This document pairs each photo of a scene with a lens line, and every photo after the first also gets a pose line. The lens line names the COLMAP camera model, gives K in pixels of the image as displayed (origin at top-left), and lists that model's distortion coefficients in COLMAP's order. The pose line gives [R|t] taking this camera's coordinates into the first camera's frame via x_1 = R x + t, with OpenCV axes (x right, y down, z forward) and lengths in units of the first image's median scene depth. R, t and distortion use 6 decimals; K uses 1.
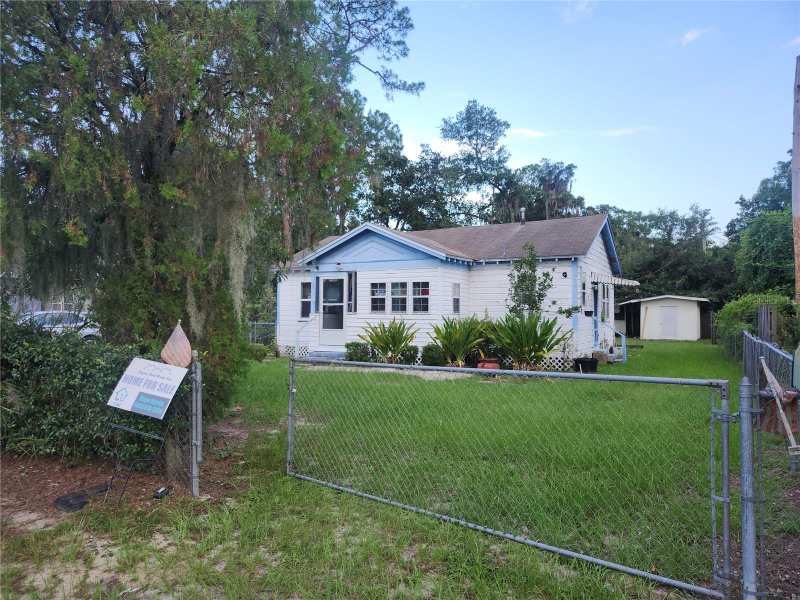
lens RADIAL K [[551.2, 0, 400.0], [0, 551.2, 300.0], [0, 0, 1]] dist [0.069943, -0.092819]
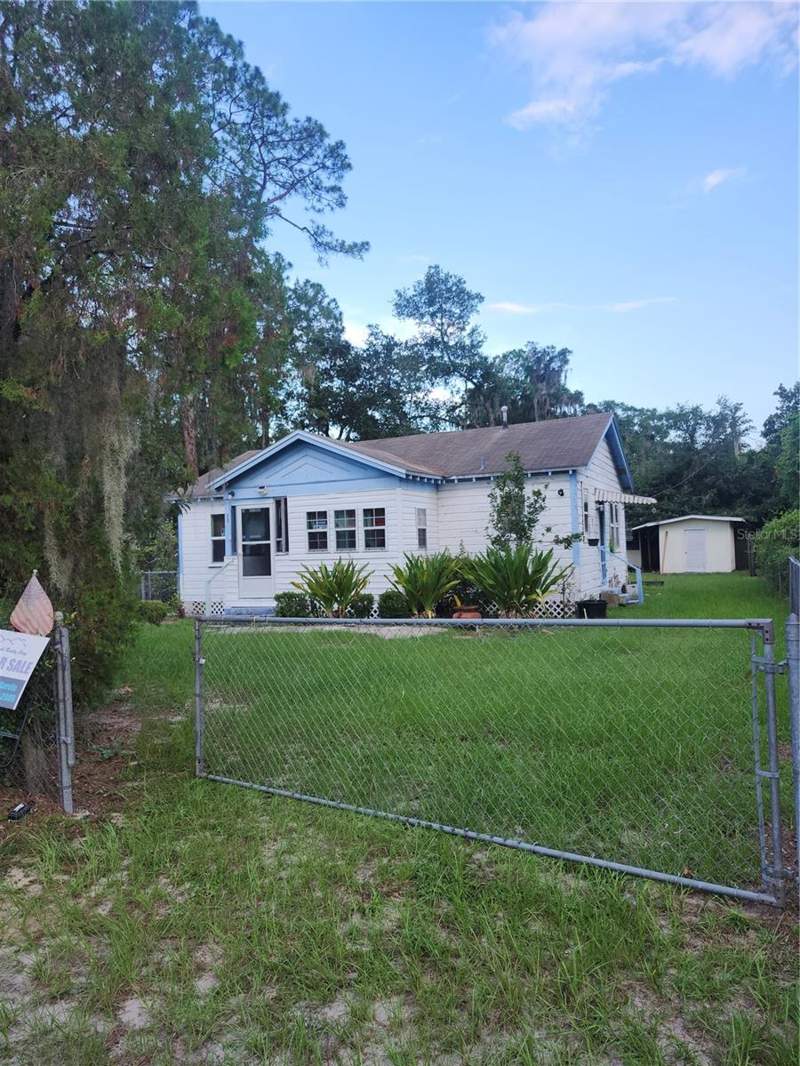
lens RADIAL K [[734.5, 0, 400.2], [0, 734.5, 538.3], [0, 0, 1]] dist [0.069943, -0.092819]
pose [[0.996836, -0.035942, 0.070890, 0.002104], [0.035447, 0.999338, 0.008227, 0.001074], [-0.071139, -0.005688, 0.997450, 0.003539]]
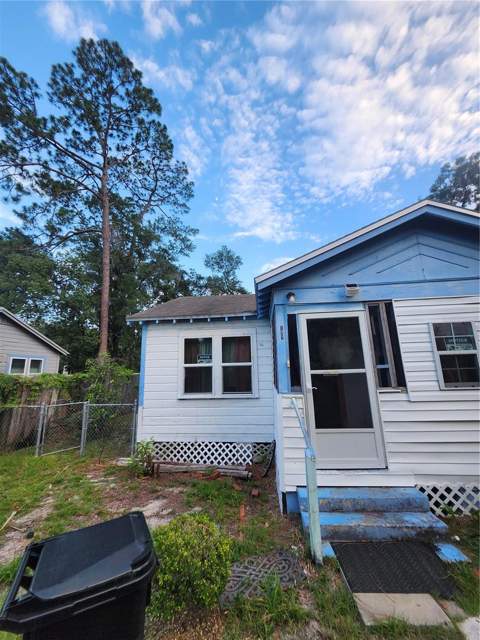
lens RADIAL K [[252.6, 0, 240.3], [0, 252.6, 318.1], [0, 0, 1]] dist [-0.001408, -0.000051]
pose [[0.925930, 0.045704, 0.374919, -0.423098], [0.023927, 0.983560, -0.178992, -0.000798], [-0.376935, 0.174705, 0.909614, 1.255776]]
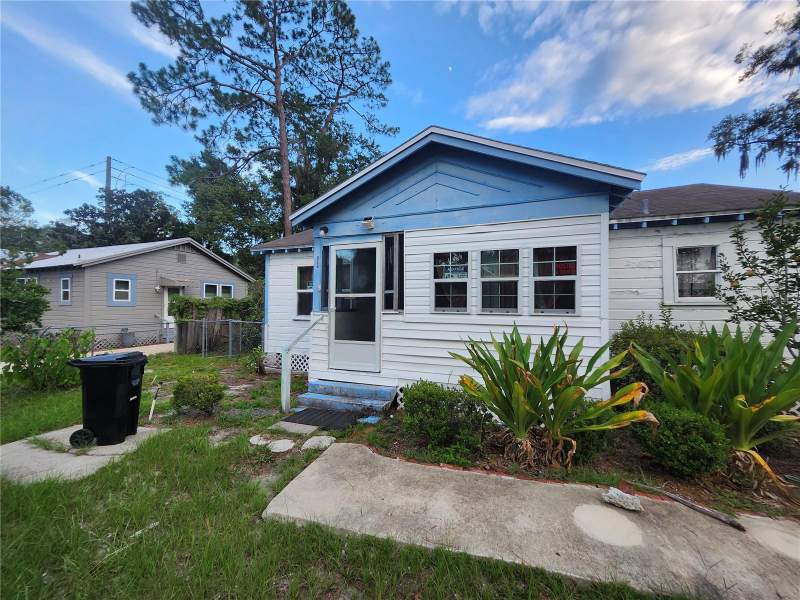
lens RADIAL K [[315.7, 0, 394.6], [0, 315.7, 302.2], [0, 0, 1]] dist [-0.001408, -0.000051]
pose [[0.994280, 0.001857, 0.106788, -0.175589], [-0.003331, 0.999902, 0.013628, 0.015174], [-0.106752, -0.013906, 0.994188, 1.035944]]
